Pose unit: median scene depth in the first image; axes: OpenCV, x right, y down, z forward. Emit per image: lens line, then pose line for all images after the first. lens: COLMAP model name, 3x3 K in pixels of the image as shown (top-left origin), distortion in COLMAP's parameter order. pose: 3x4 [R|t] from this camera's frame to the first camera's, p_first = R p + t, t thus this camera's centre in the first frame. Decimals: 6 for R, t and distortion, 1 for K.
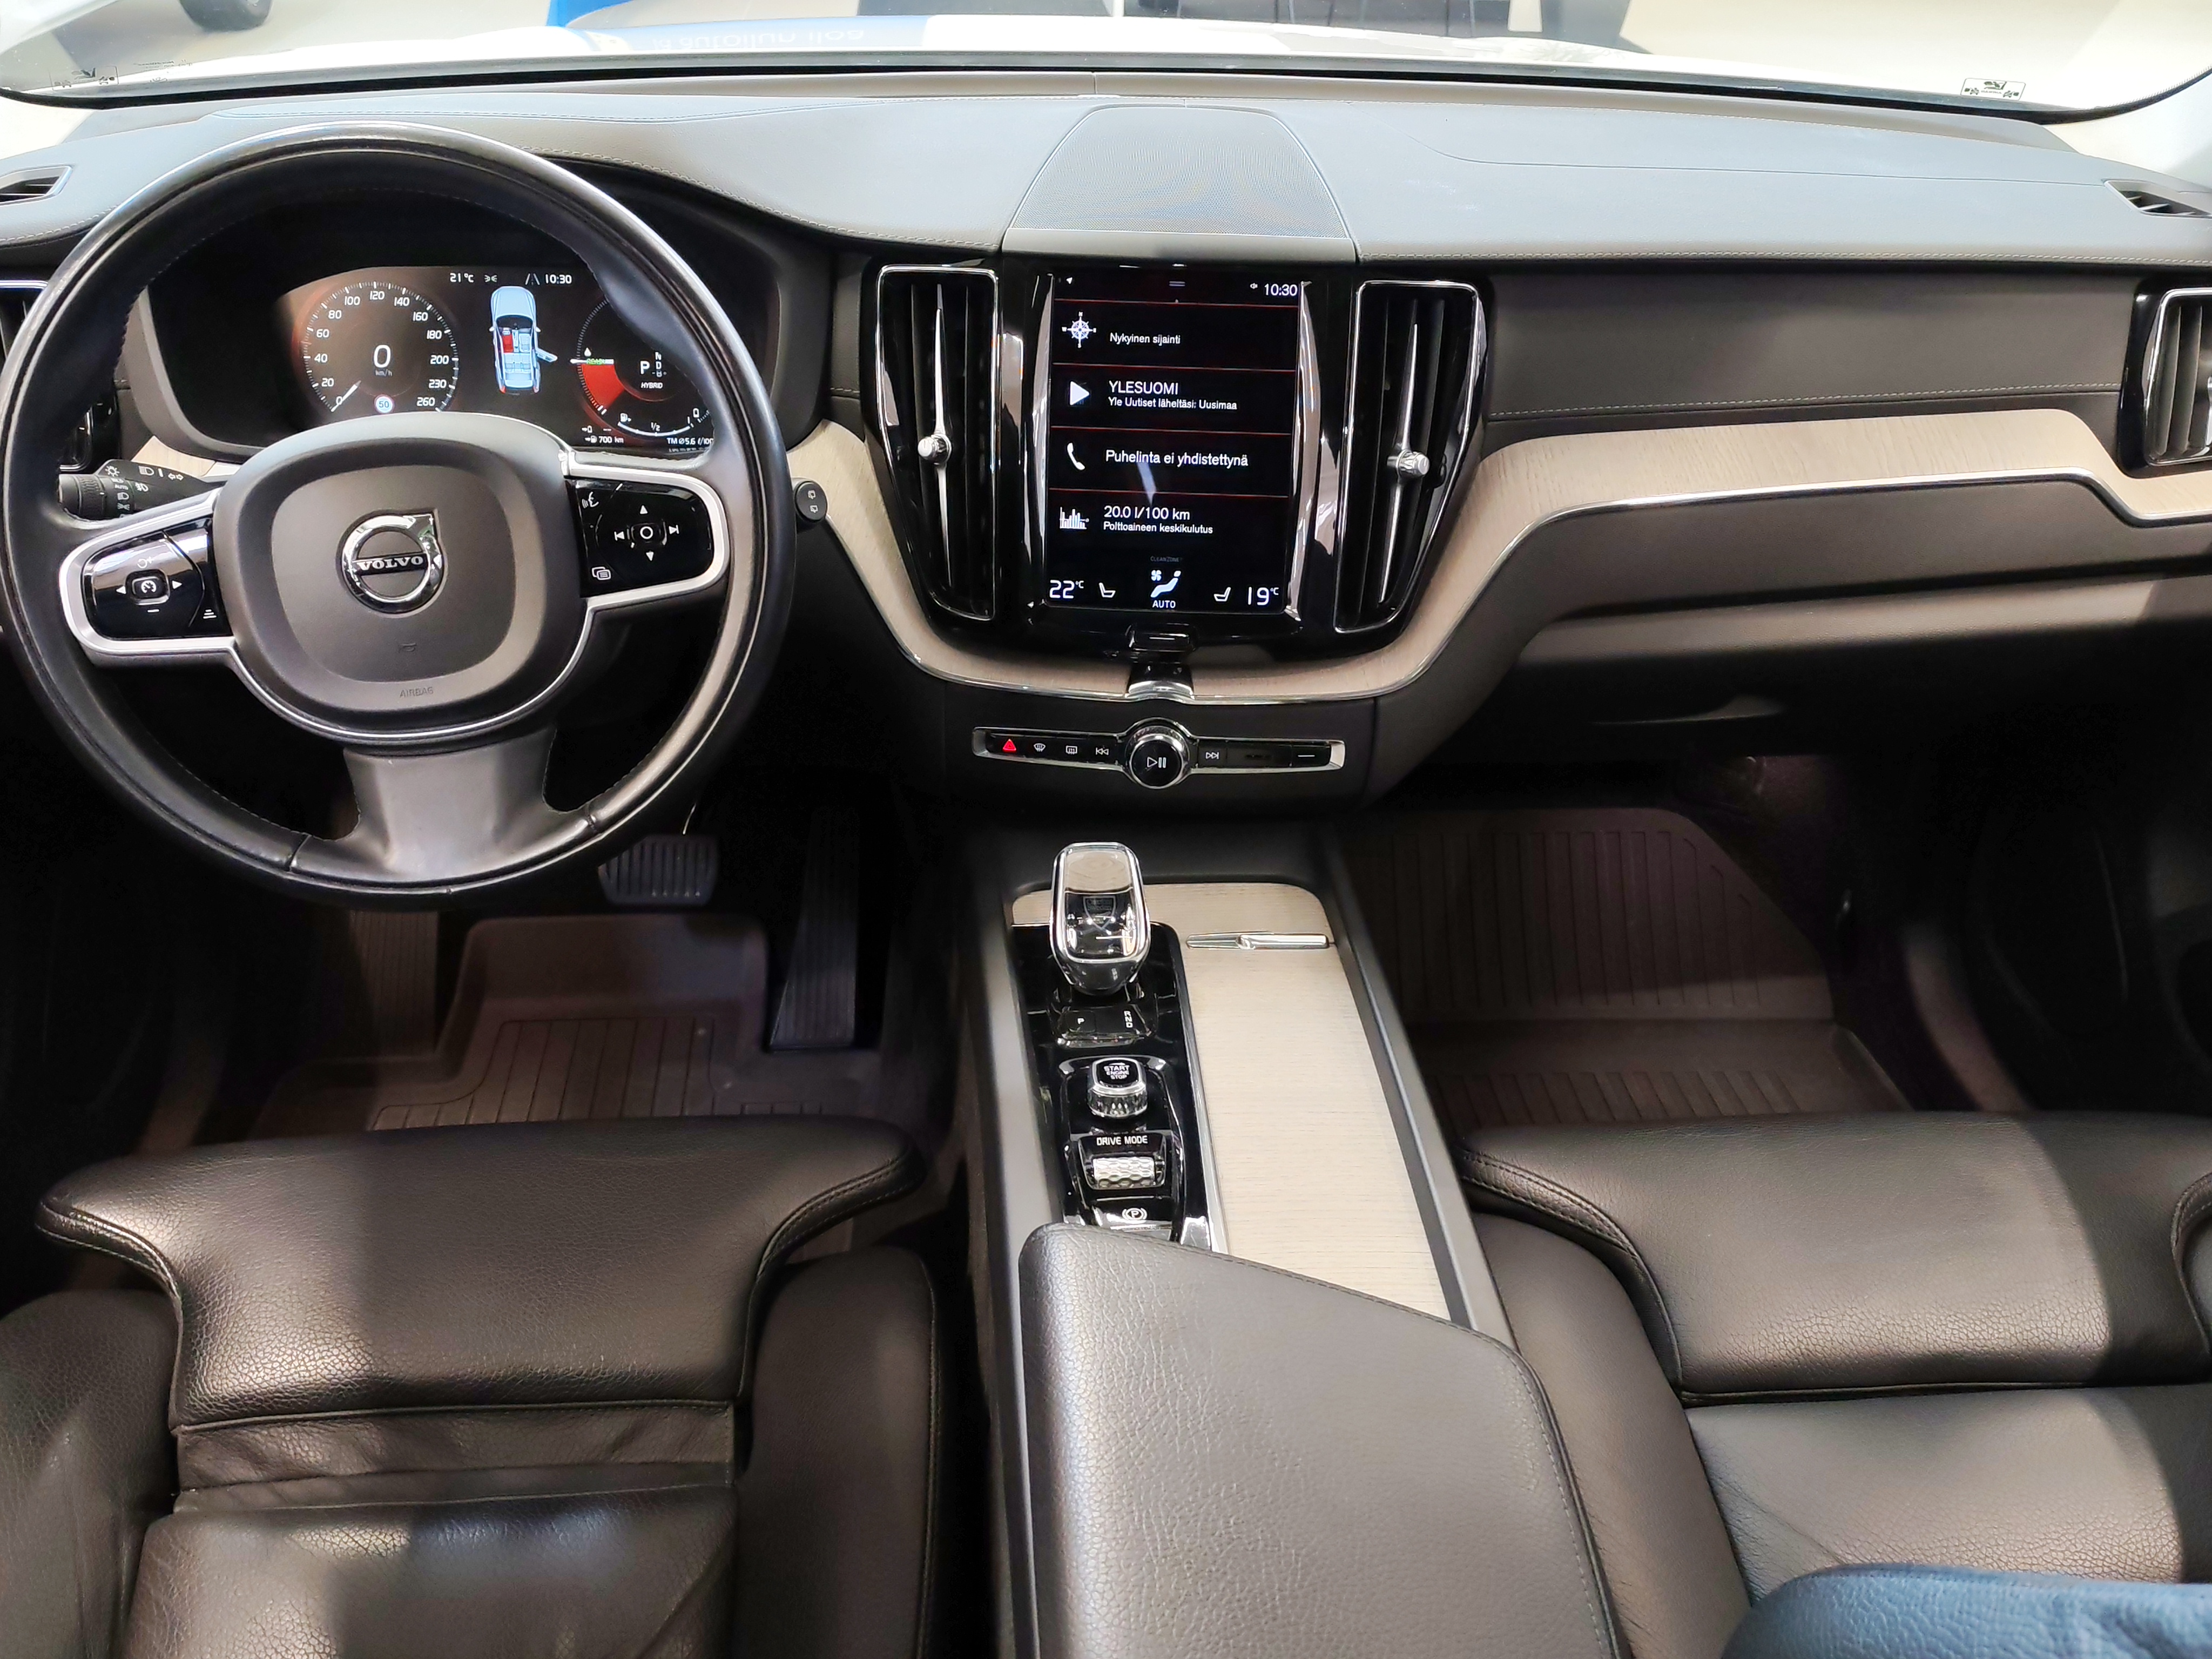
lens RADIAL K [[1968.5, 0, 1114.6], [0, 1968.5, 830.6], [0, 0, 1]] dist [0.032926, -0.041139]
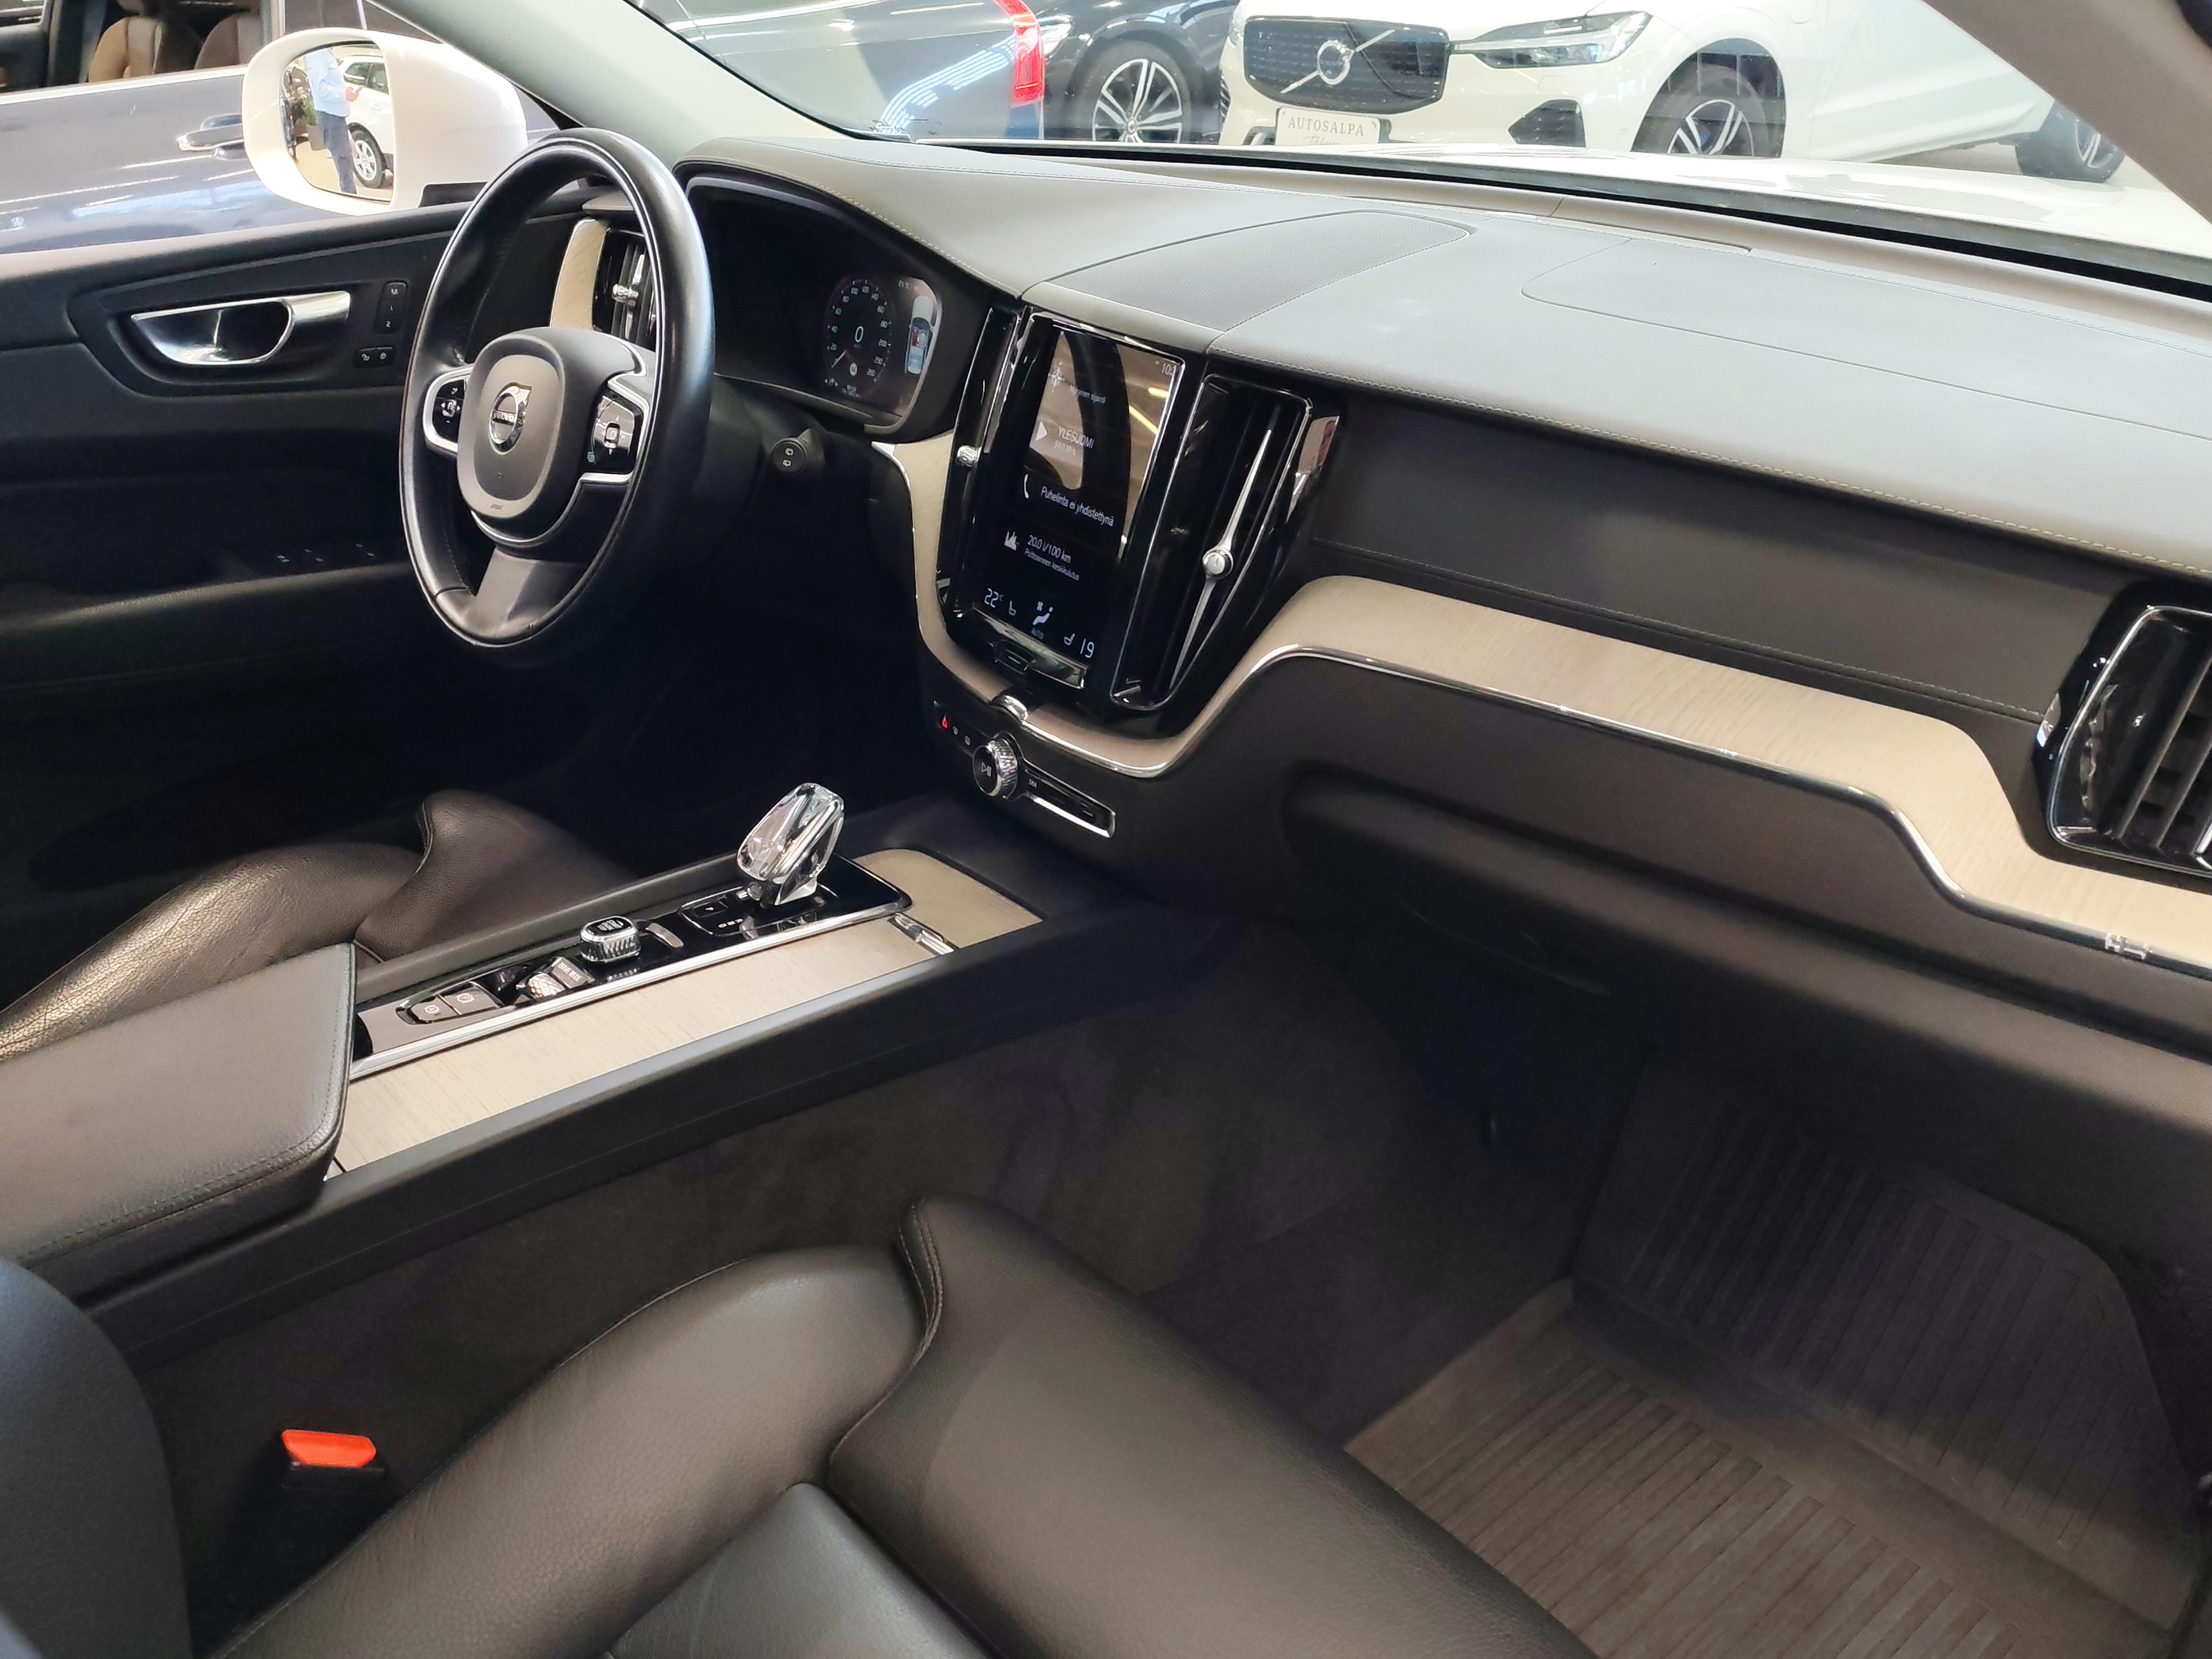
lens RADIAL K [[1968.5, 0, 1117.0], [0, 1968.5, 825.5], [0, 0, 1]] dist [0.032926, -0.041139]
pose [[0.556361, 0.321504, -0.766223, 0.907607], [-0.382493, 0.917703, 0.107333, -0.150356], [0.737673, 0.233360, 0.633547, 0.370109]]
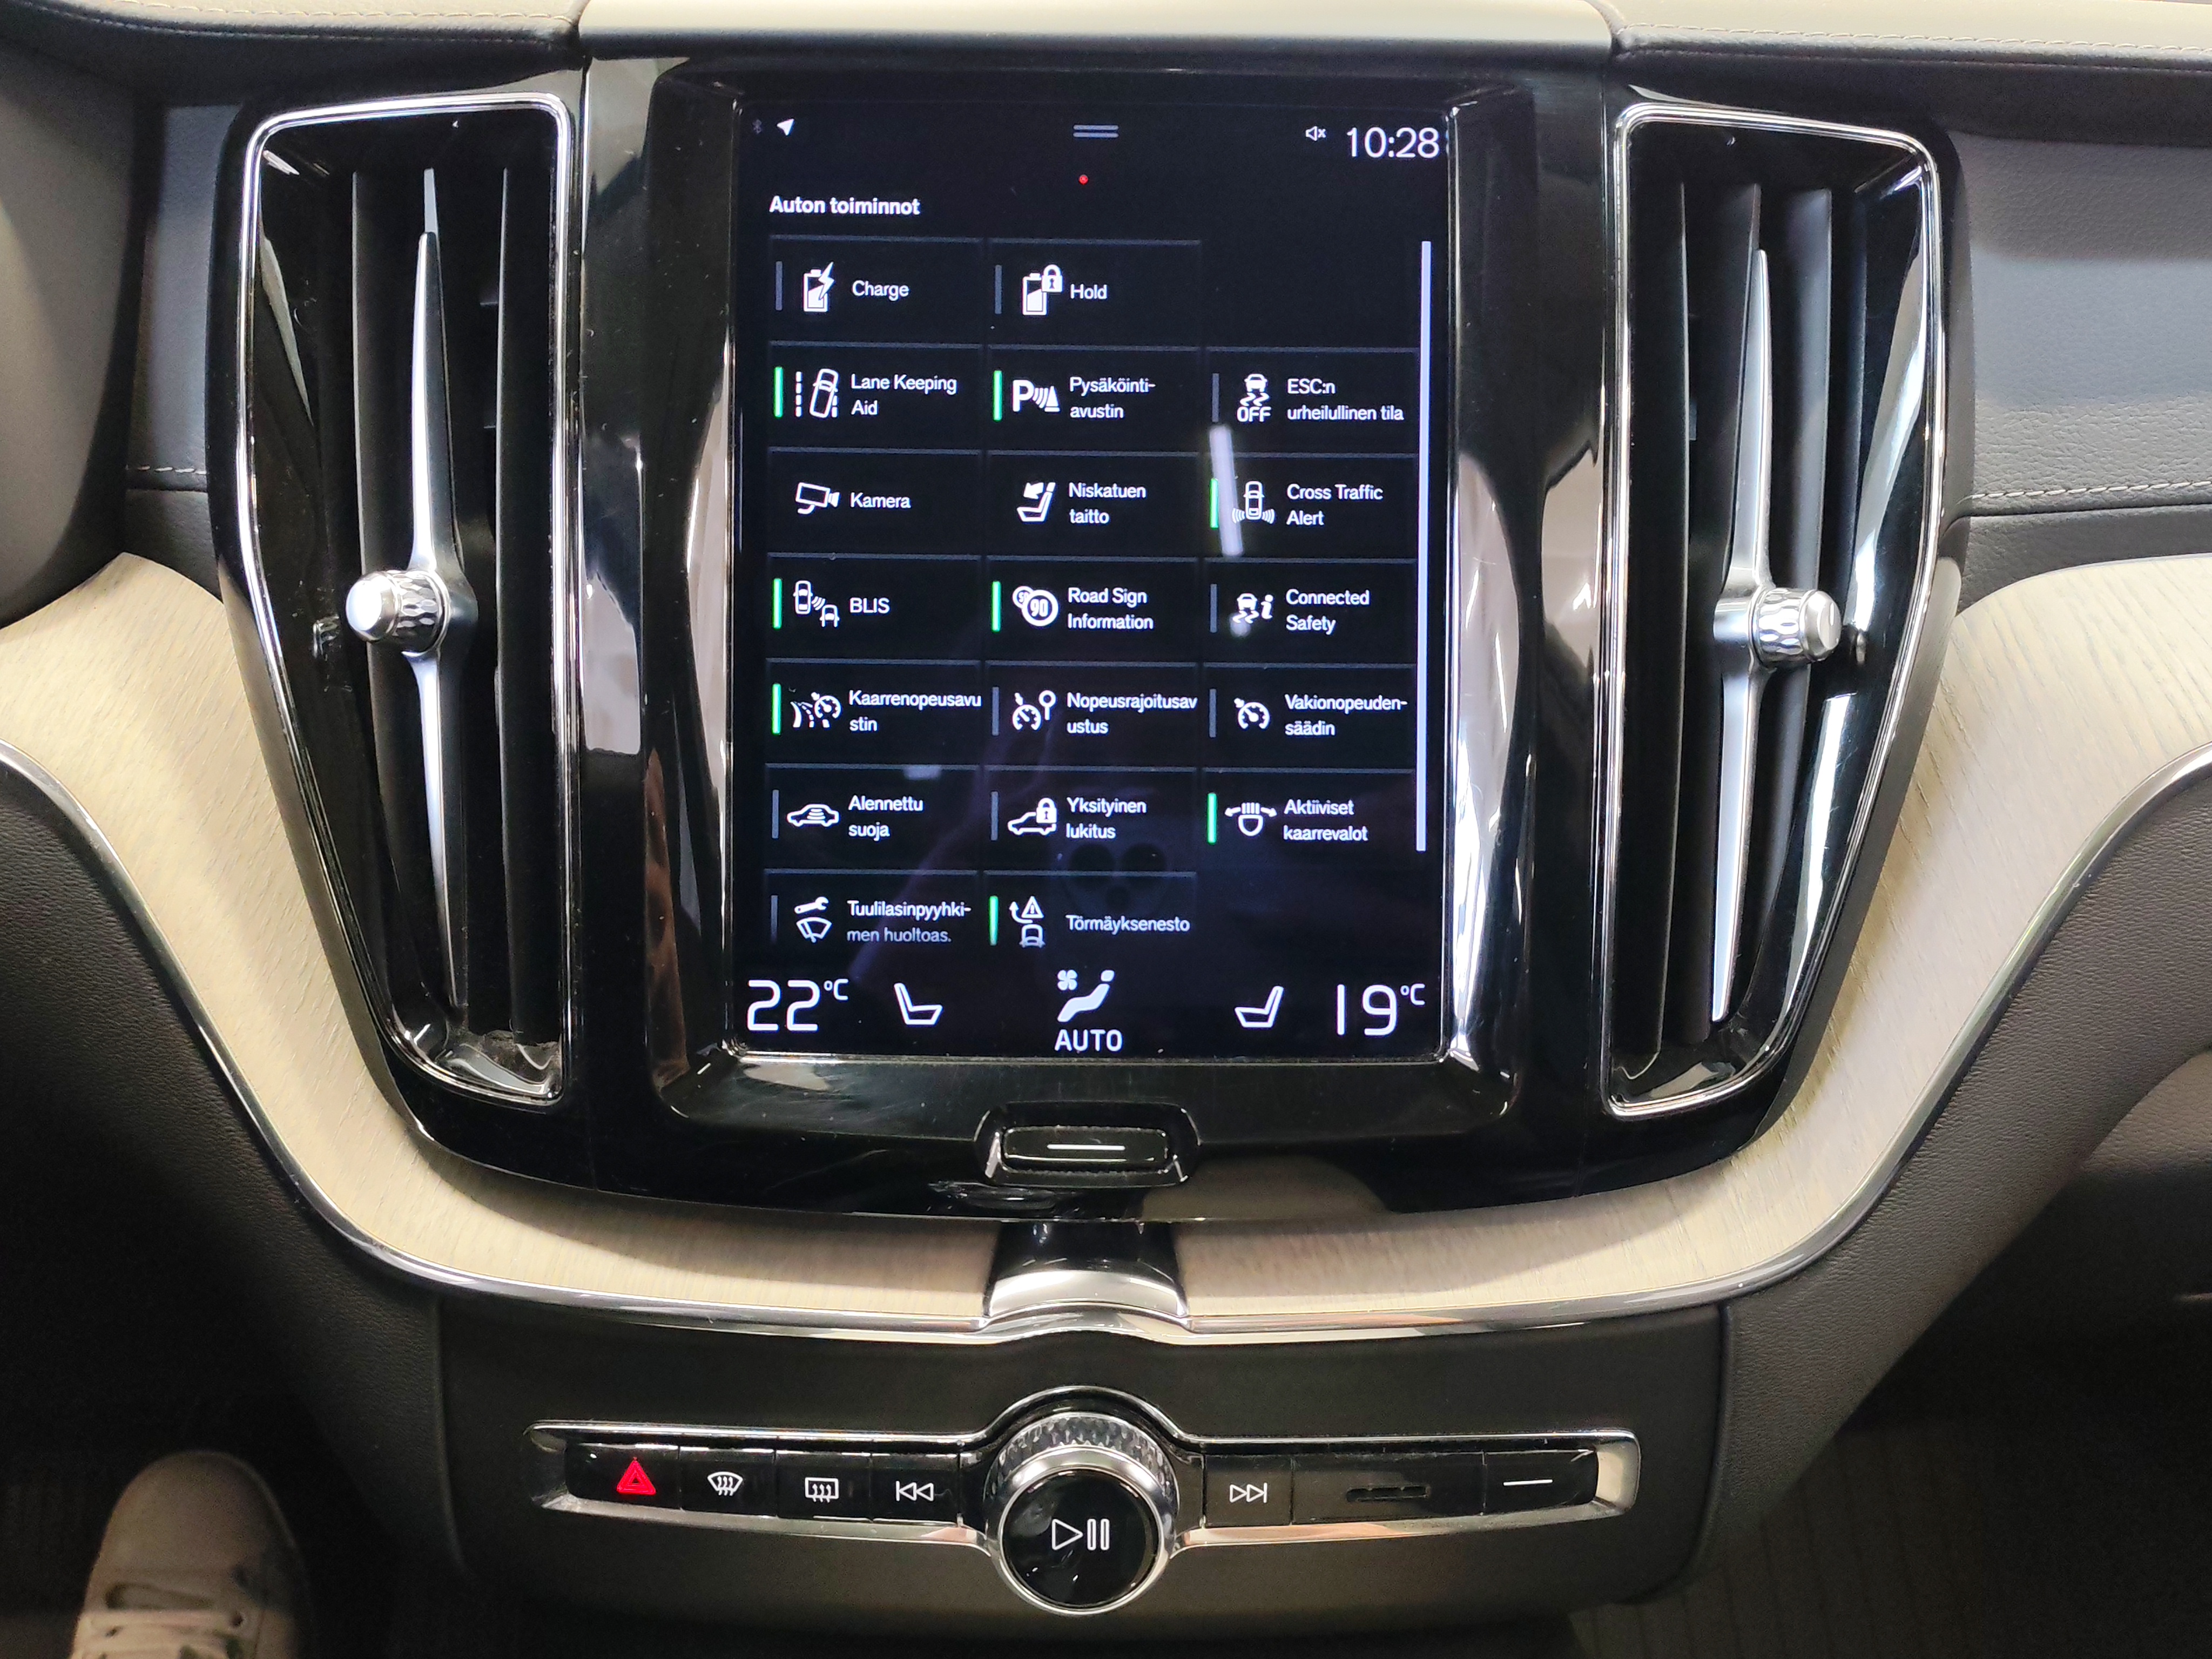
lens RADIAL K [[1968.5, 0, 1093.1], [0, 1968.5, 829.2], [0, 0, 1]] dist [0.032926, -0.041139]
pose [[0.999111, -0.025290, 0.033733, 0.015502], [0.031887, 0.976710, -0.212181, -0.078570], [-0.027581, 0.213068, 0.976648, 0.660667]]
